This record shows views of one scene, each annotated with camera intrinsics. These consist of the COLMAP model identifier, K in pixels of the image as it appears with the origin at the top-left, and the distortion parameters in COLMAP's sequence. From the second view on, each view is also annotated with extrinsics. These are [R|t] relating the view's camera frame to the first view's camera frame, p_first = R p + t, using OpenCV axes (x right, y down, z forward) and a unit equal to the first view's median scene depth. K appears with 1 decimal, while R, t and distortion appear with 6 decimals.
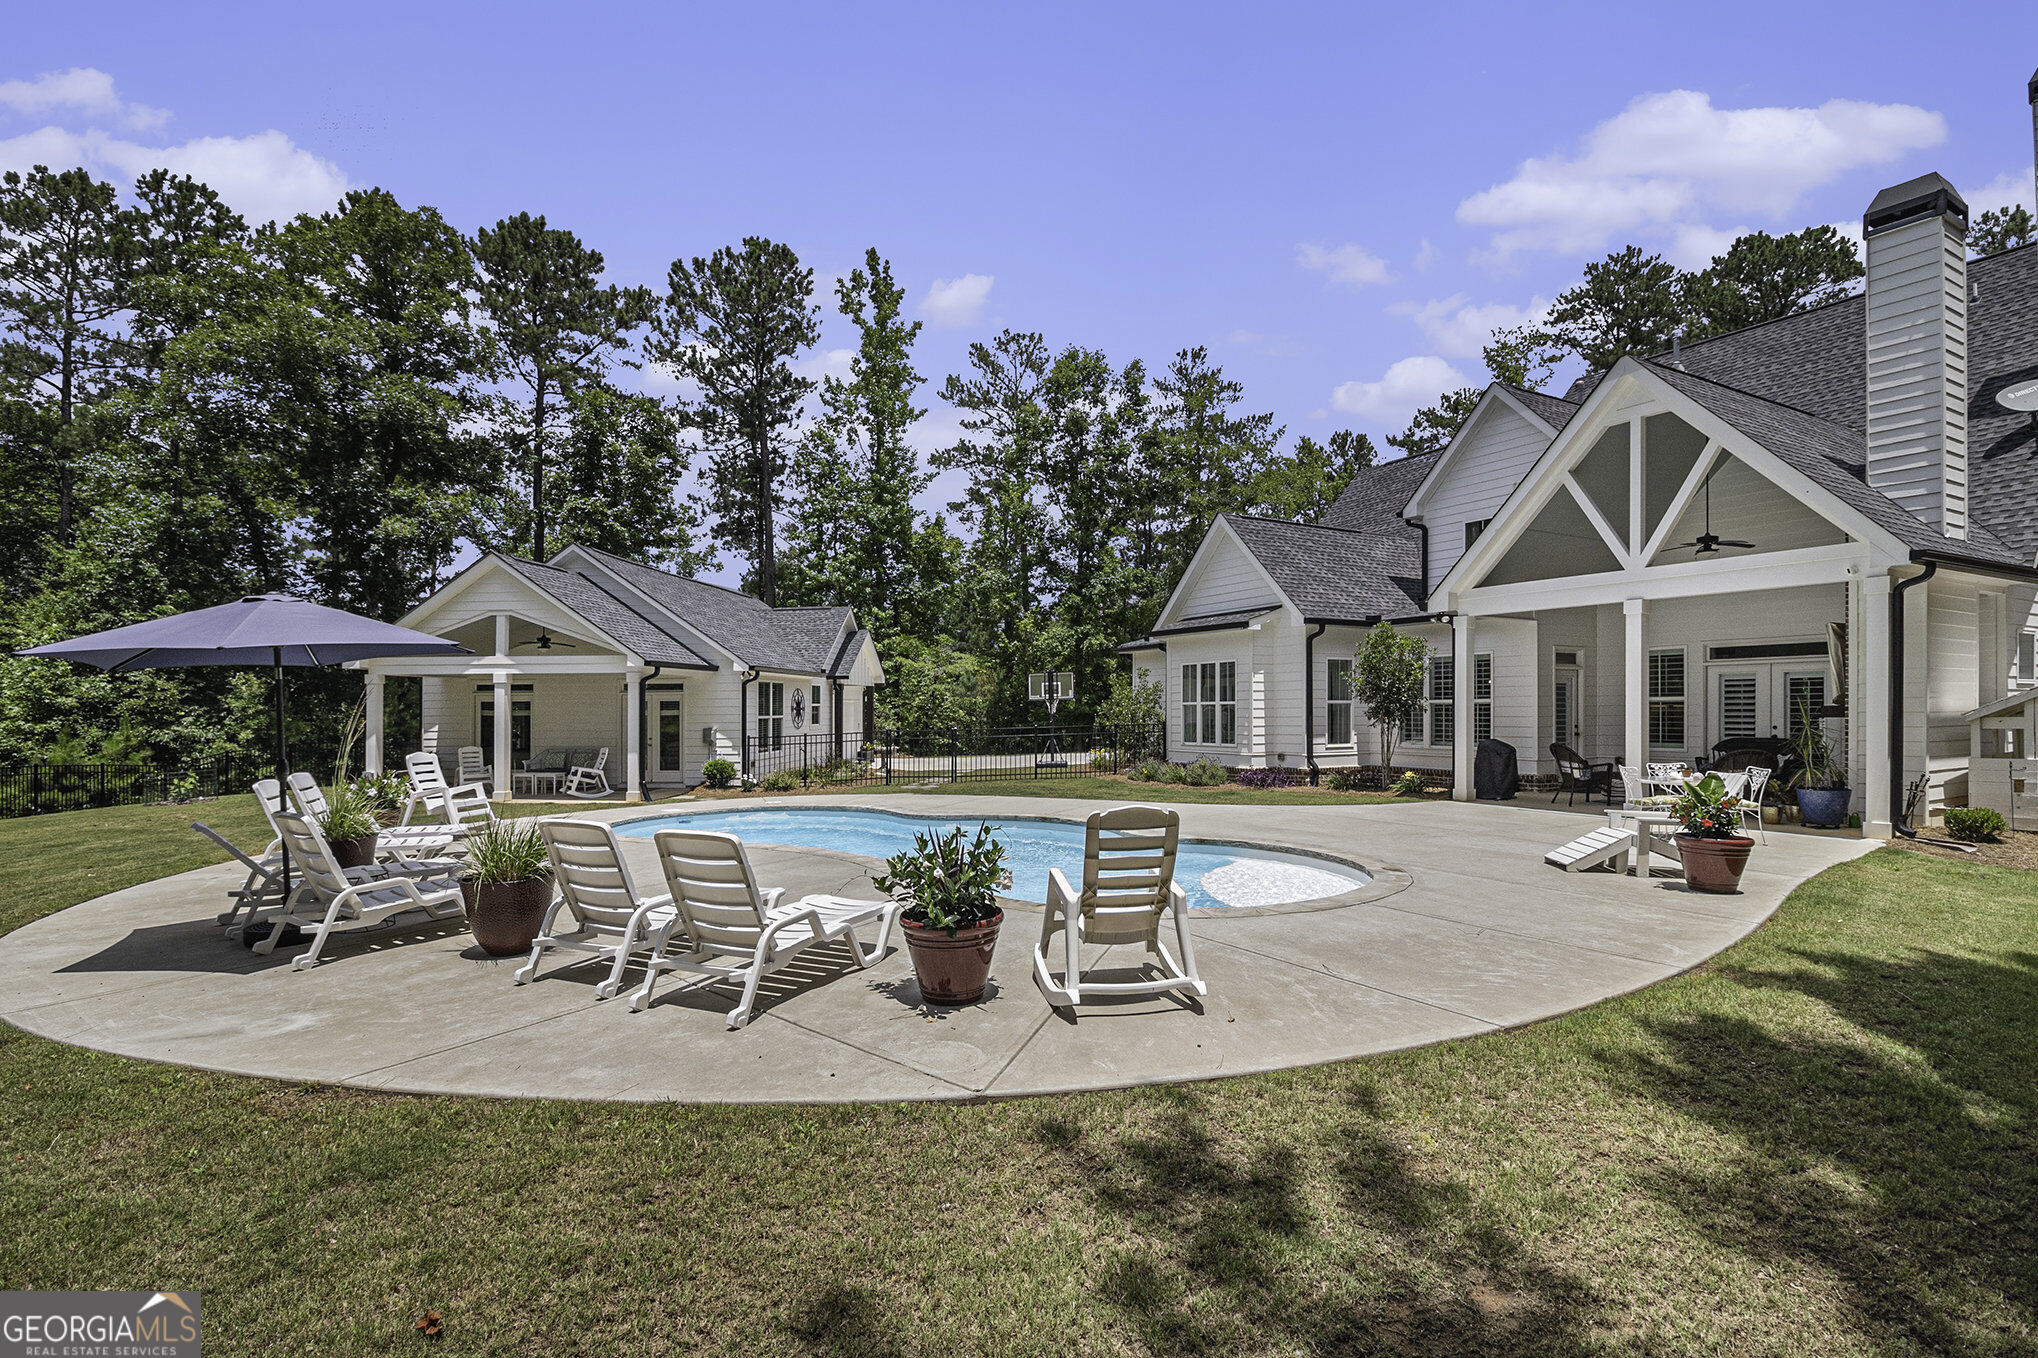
lens RADIAL K [[945.0, 0, 1017.7], [0, 945.0, 699.5], [0, 0, 1]] dist [-0.004588, -0.002466]
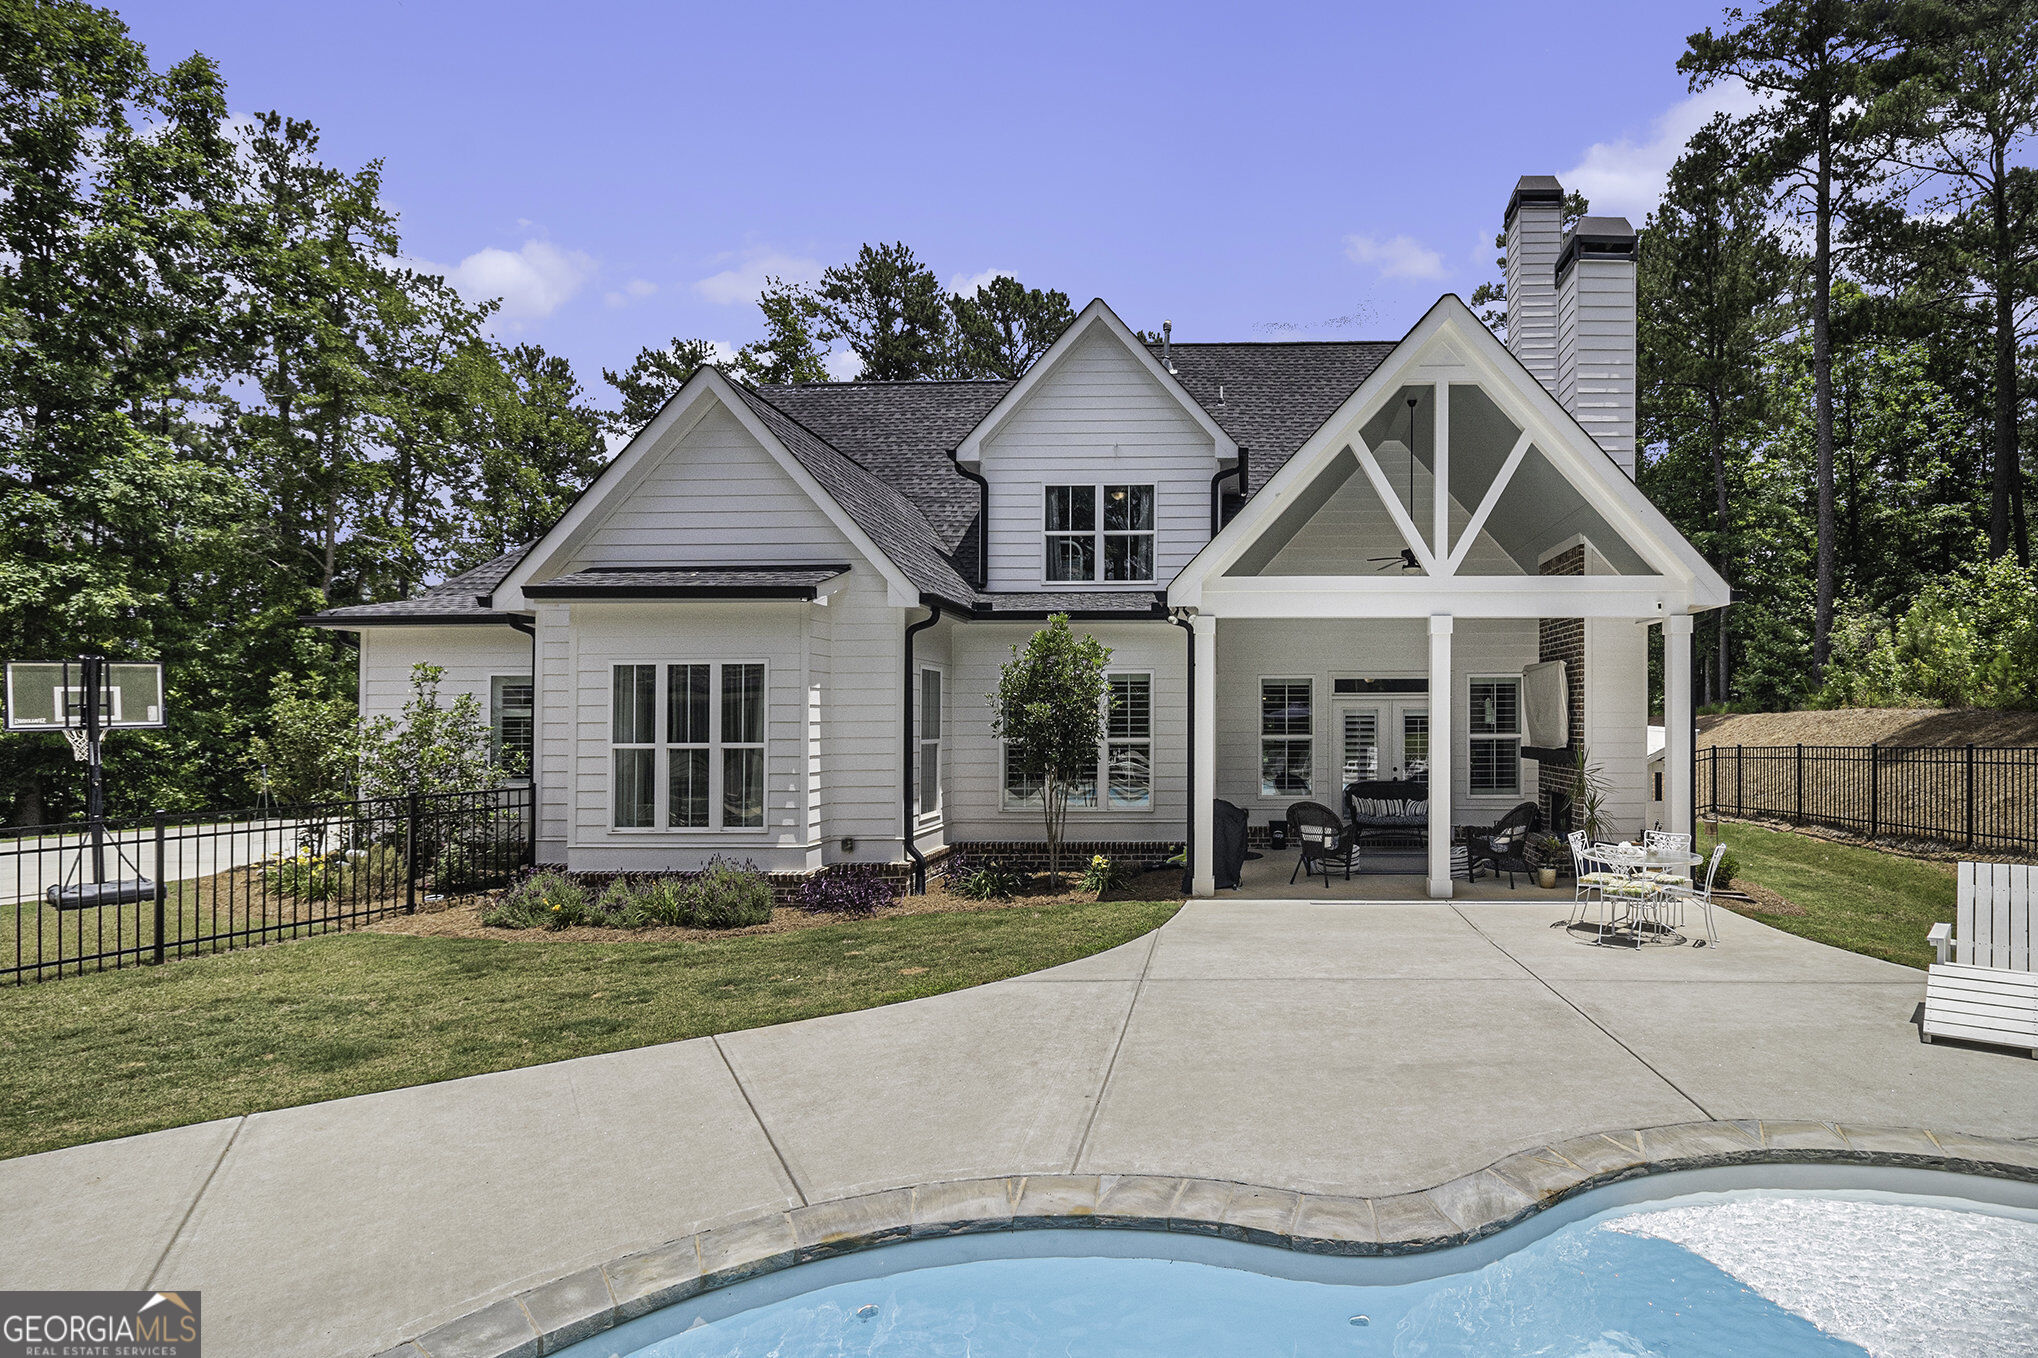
lens RADIAL K [[945.0, 0, 1050.5], [0, 945.0, 711.1], [0, 0, 1]] dist [-0.004588, -0.002466]
pose [[0.525919, 0.008594, 0.850491, -0.093002], [-0.010593, 0.999938, -0.003554, -0.011377], [-0.850469, -0.007140, 0.525977, 0.464399]]
